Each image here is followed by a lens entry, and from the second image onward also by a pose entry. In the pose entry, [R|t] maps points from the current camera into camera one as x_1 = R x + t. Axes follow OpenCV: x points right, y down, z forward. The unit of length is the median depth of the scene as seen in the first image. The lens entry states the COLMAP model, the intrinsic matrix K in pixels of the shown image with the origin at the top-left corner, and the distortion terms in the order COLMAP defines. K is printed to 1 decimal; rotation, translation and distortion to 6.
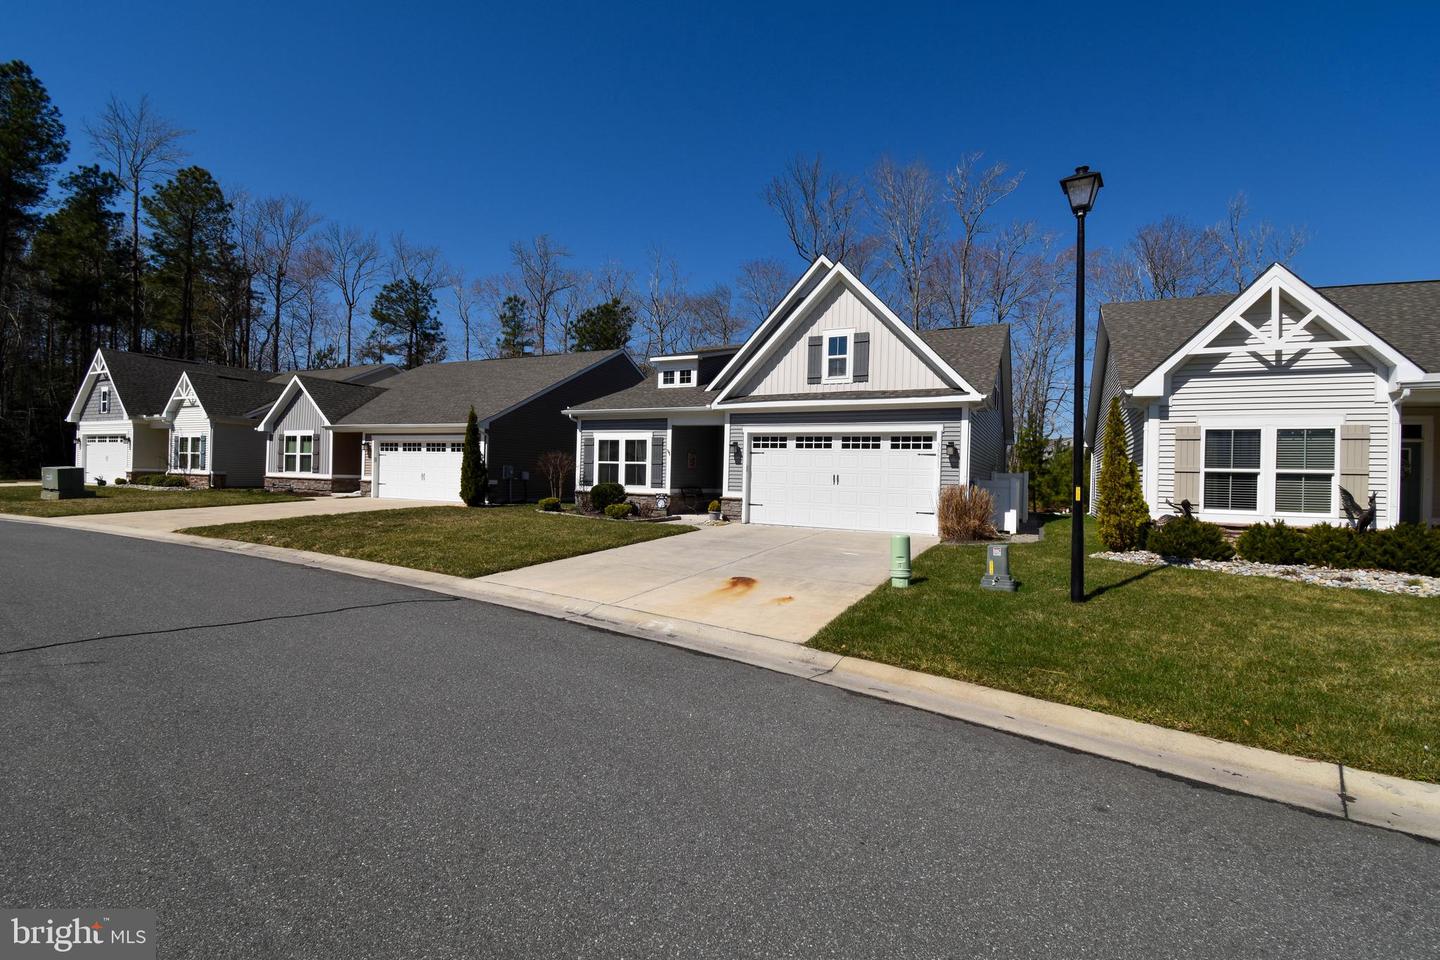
lens RADIAL K [[635.5, 0, 723.2], [0, 635.5, 477.4], [0, 0, 1]] dist [0.018927, -0.025687]
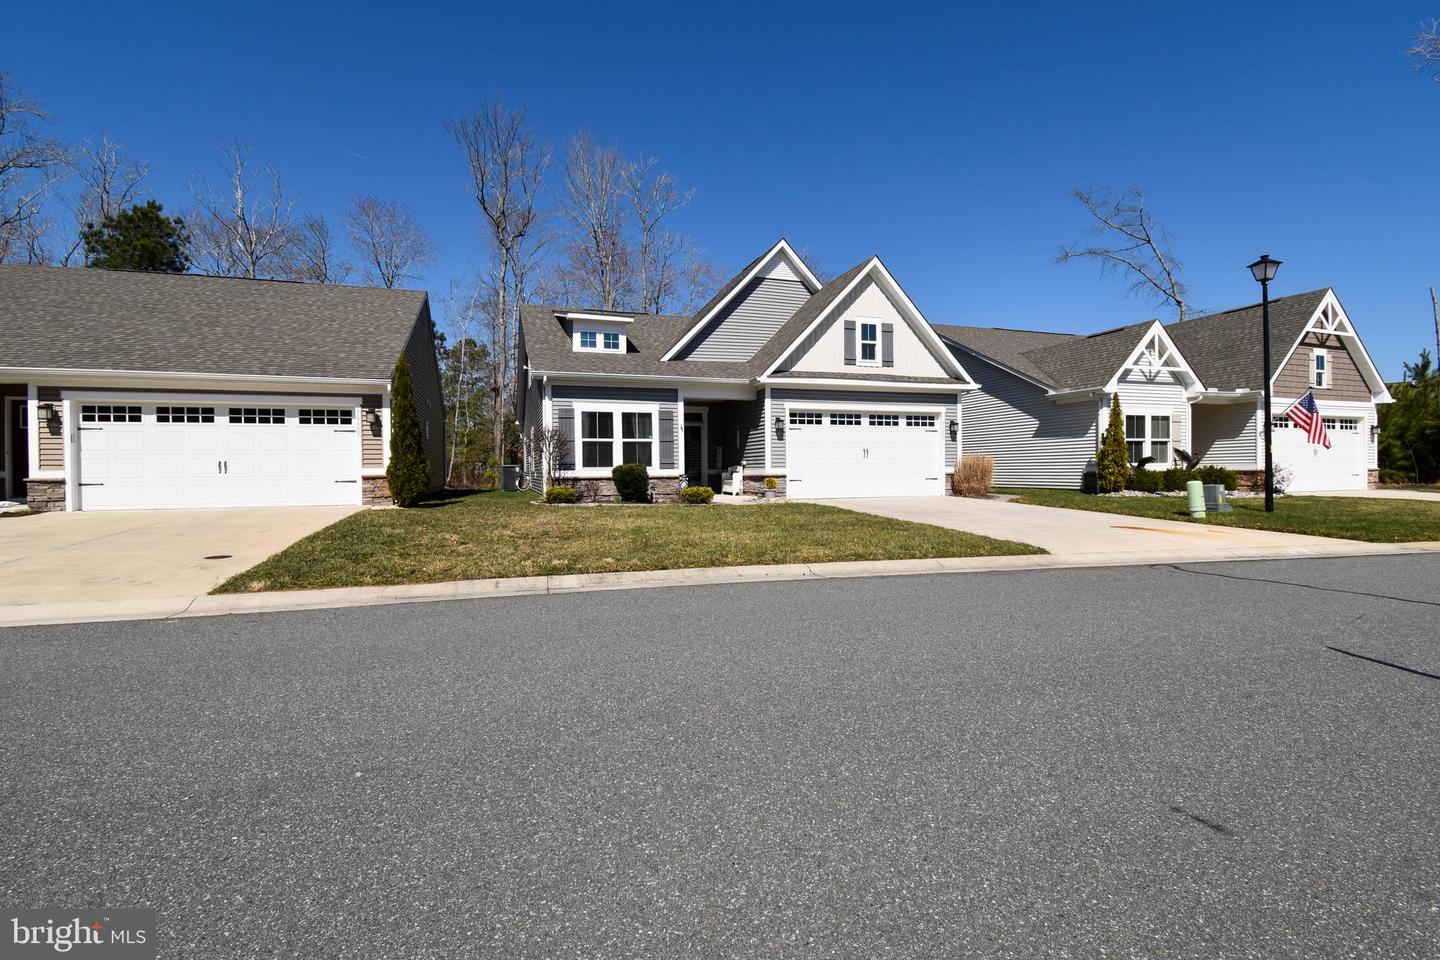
lens RADIAL K [[635.5, 0, 723.2], [0, 635.5, 477.4], [0, 0, 1]] dist [0.018927, -0.025687]
pose [[0.705250, -0.042574, 0.707679, -0.758380], [0.027384, 0.999086, 0.032815, 0.002045], [-0.708429, -0.003764, 0.705772, 0.379862]]
